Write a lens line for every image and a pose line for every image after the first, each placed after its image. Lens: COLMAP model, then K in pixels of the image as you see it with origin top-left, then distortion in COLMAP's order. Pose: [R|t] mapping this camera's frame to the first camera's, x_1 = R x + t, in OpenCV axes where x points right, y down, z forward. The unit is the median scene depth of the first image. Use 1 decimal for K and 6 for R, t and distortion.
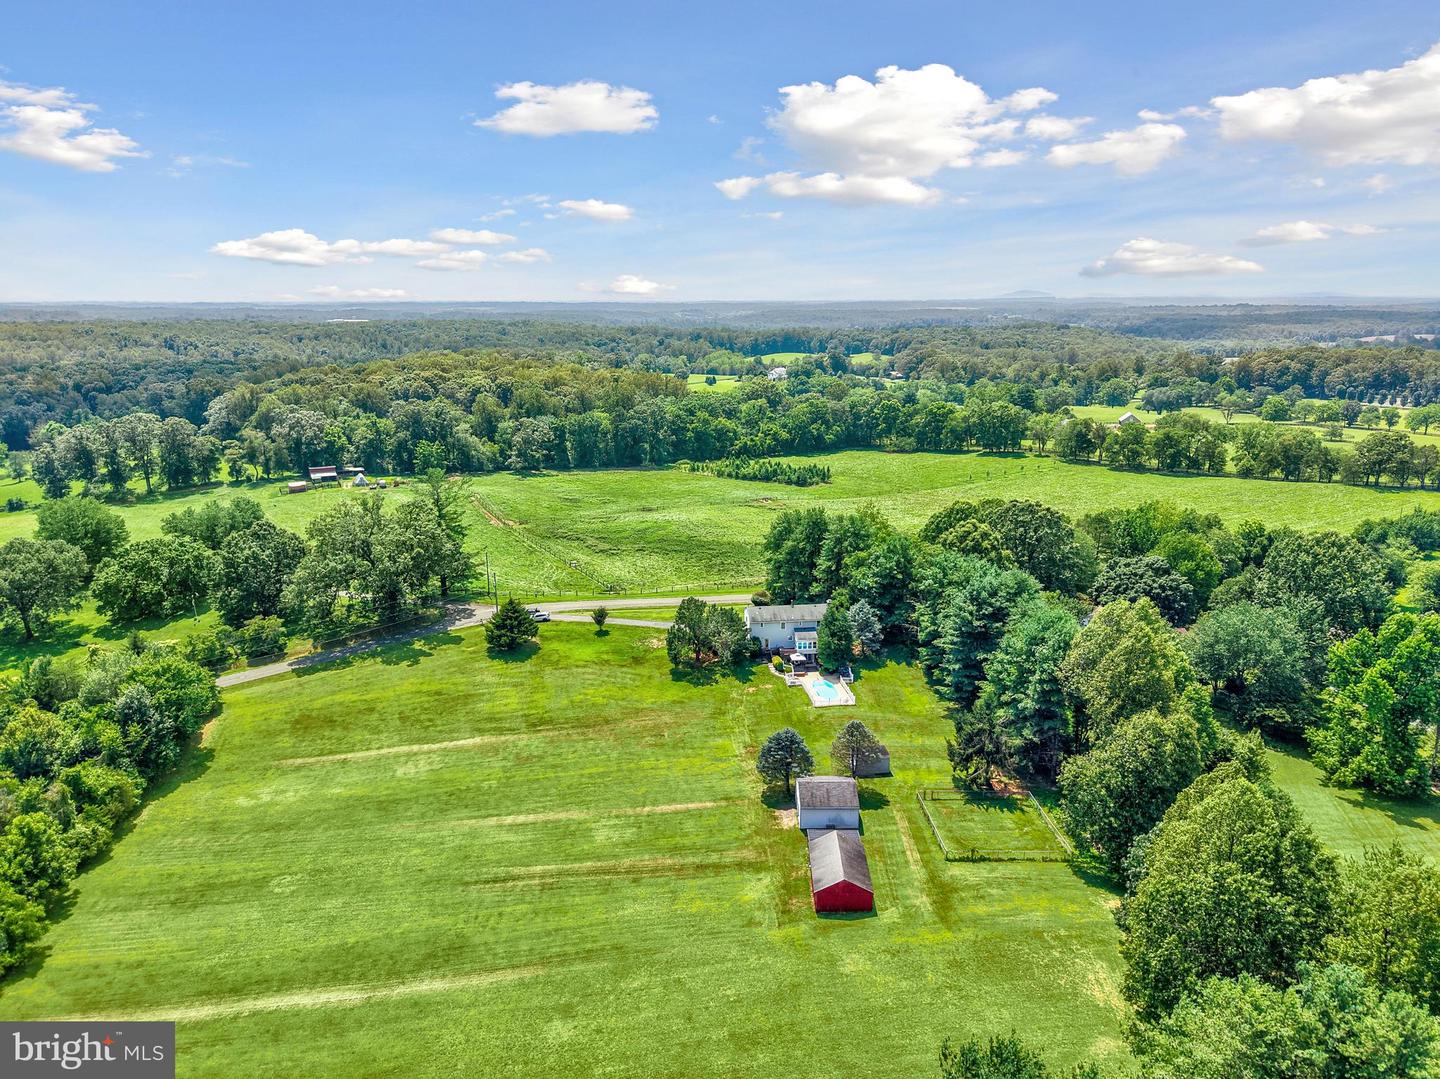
lens RADIAL K [[963.3, 0, 723.6], [0, 963.3, 509.2], [0, 0, 1]] dist [0.089185, -0.110877]
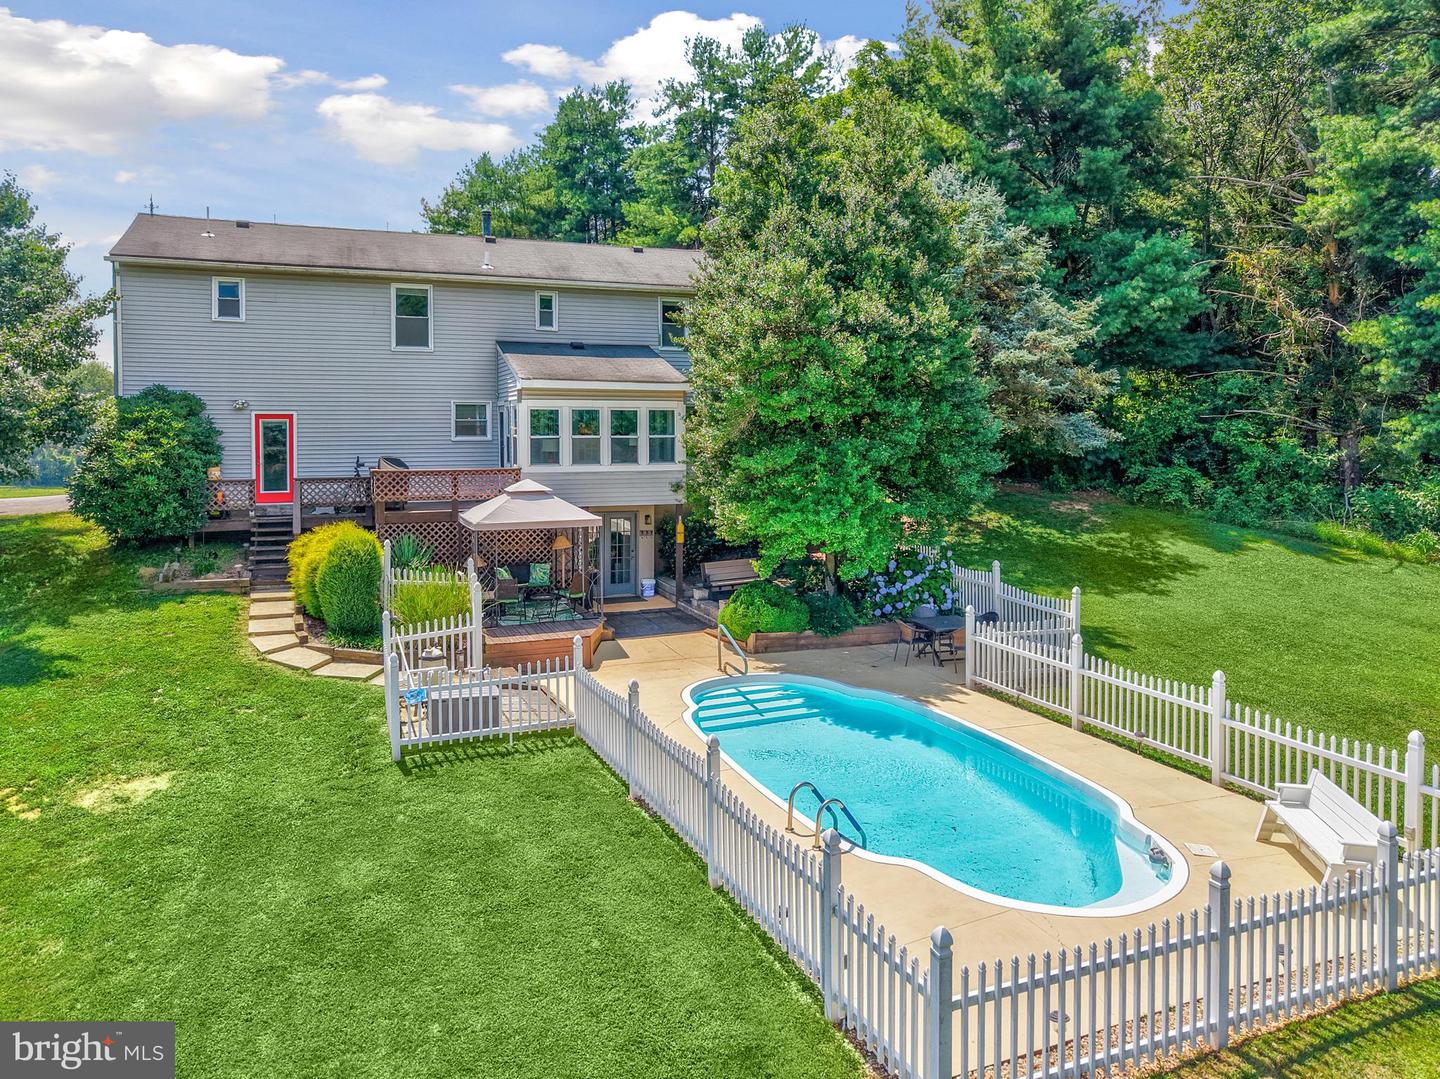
lens RADIAL K [[1009.3, 0, 708.4], [0, 1009.3, 436.1], [0, 0, 1]] dist [0.000192, 0.003580]
pose [[0.970243, -0.009529, 0.241947, 0.058483], [0.056888, 0.980227, -0.189524, 0.142394], [-0.235356, 0.197648, 0.951600, 0.746910]]
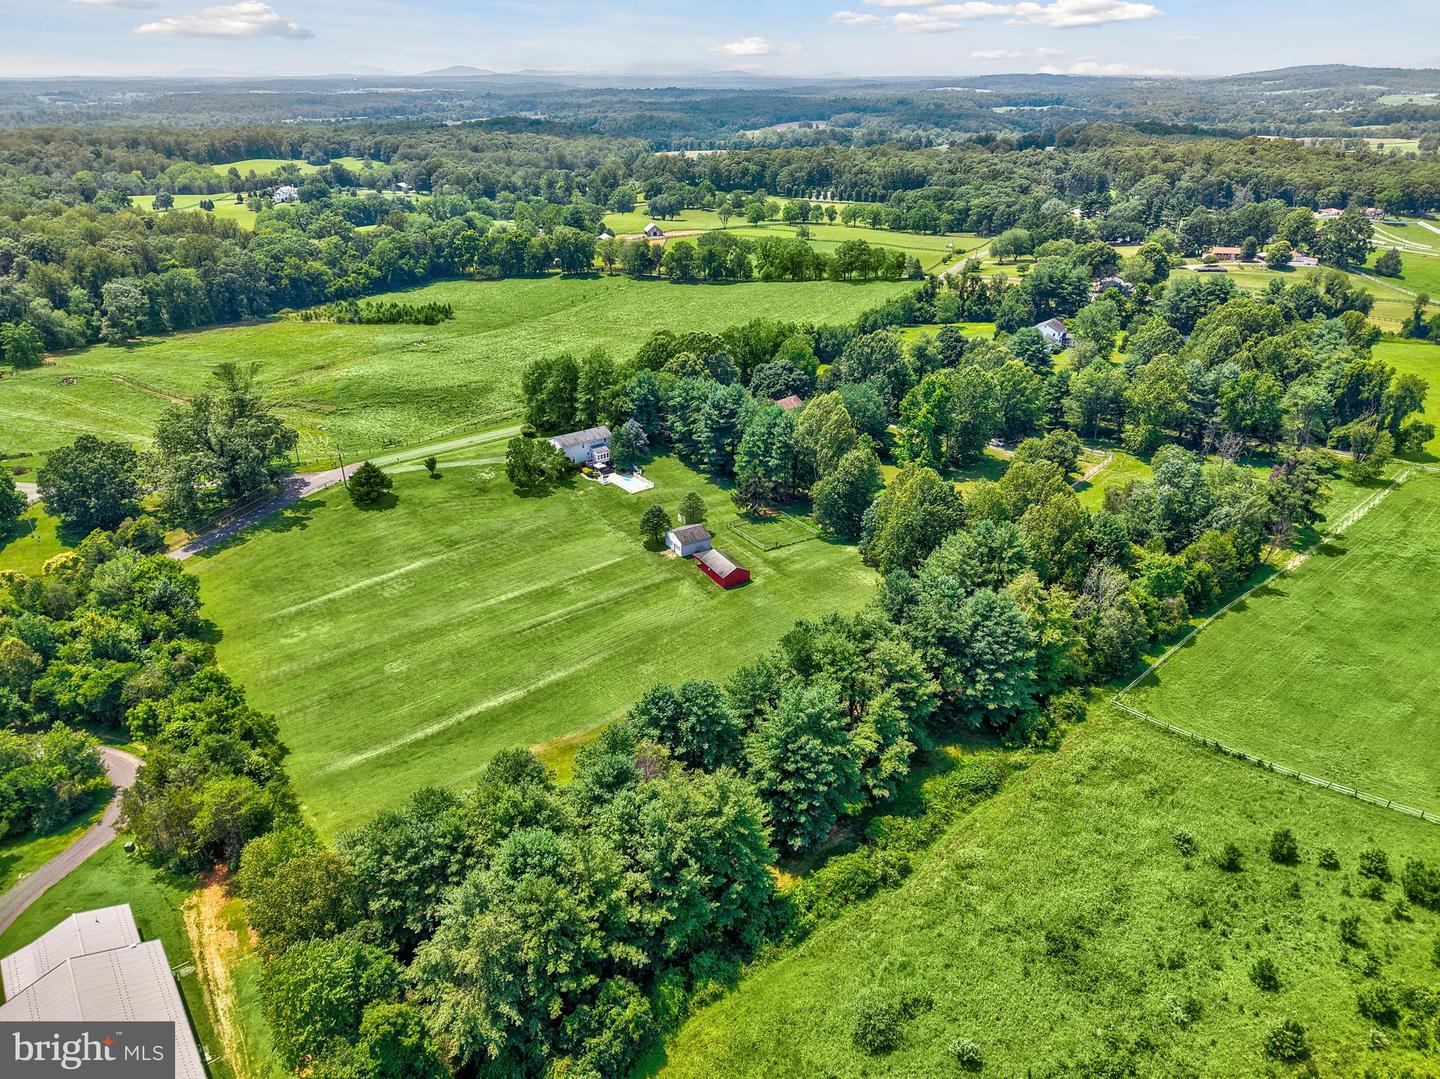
lens RADIAL K [[963.3, 0, 723.6], [0, 963.3, 509.2], [0, 0, 1]] dist [0.089185, -0.110877]
pose [[0.862248, -0.204779, 0.463242, -0.376503], [0.106588, 0.967504, 0.229294, -0.079500], [-0.495143, -0.148332, 0.856056, -0.282853]]
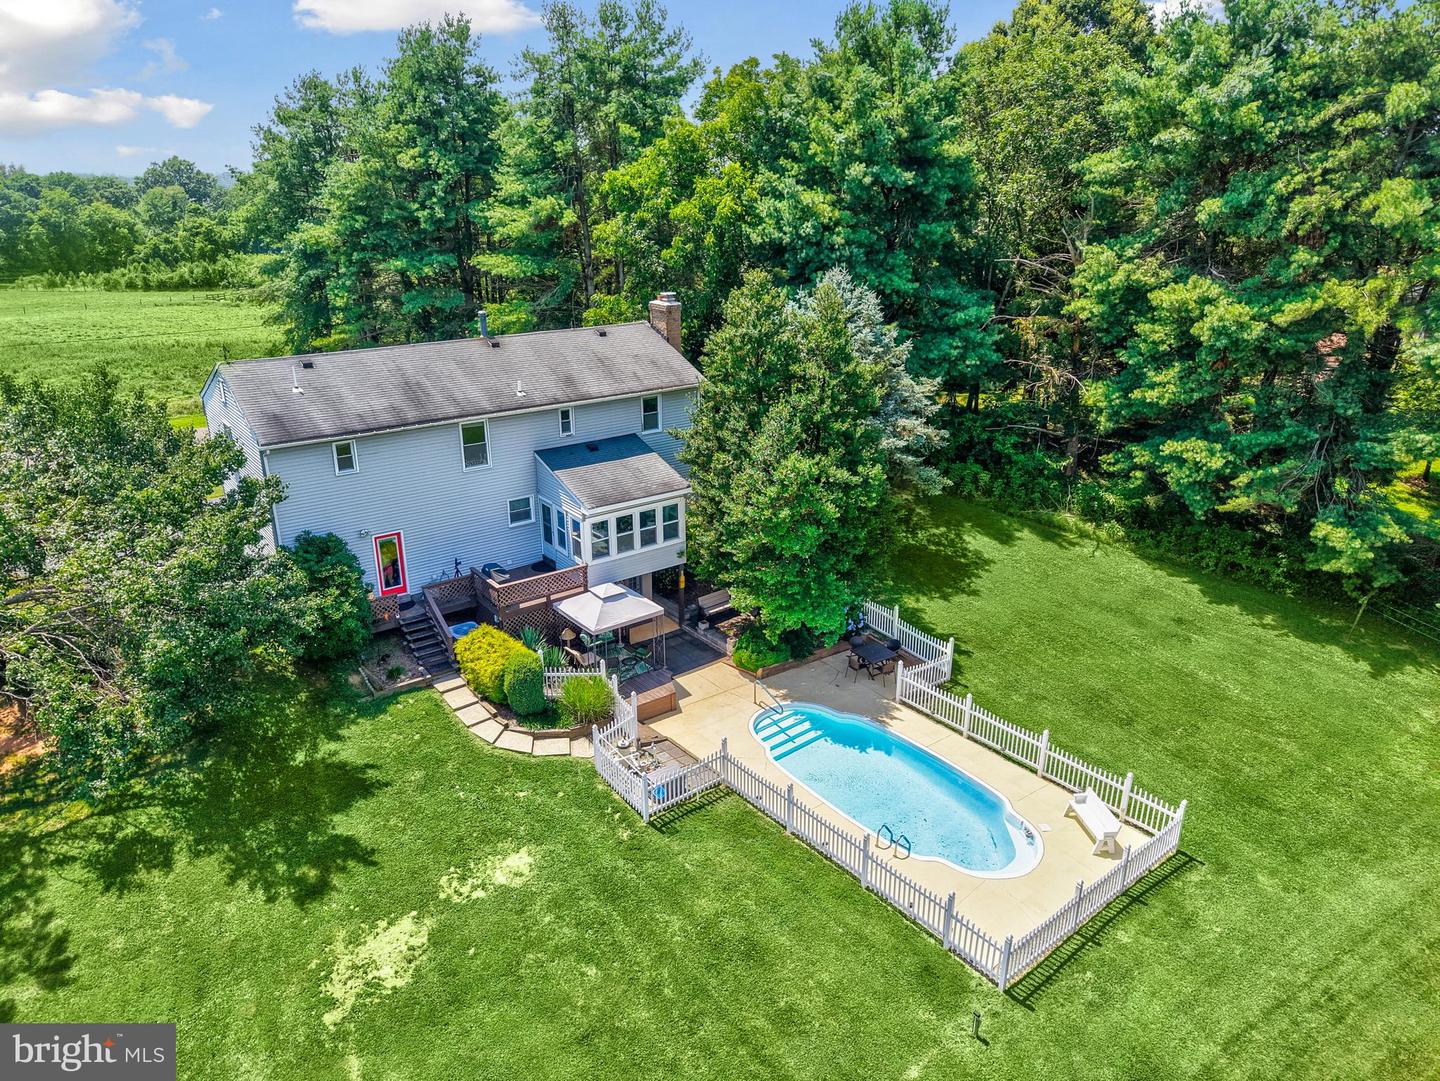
lens RADIAL K [[979.6, 0, 714.4], [0, 979.6, 525.7], [0, 0, 1]] dist [0.024284, -0.003634]
pose [[0.865881, -0.172675, 0.469504, 0.012334], [0.109412, 0.981184, 0.159079, 0.096668], [-0.488139, -0.086374, 0.868481, 0.714665]]
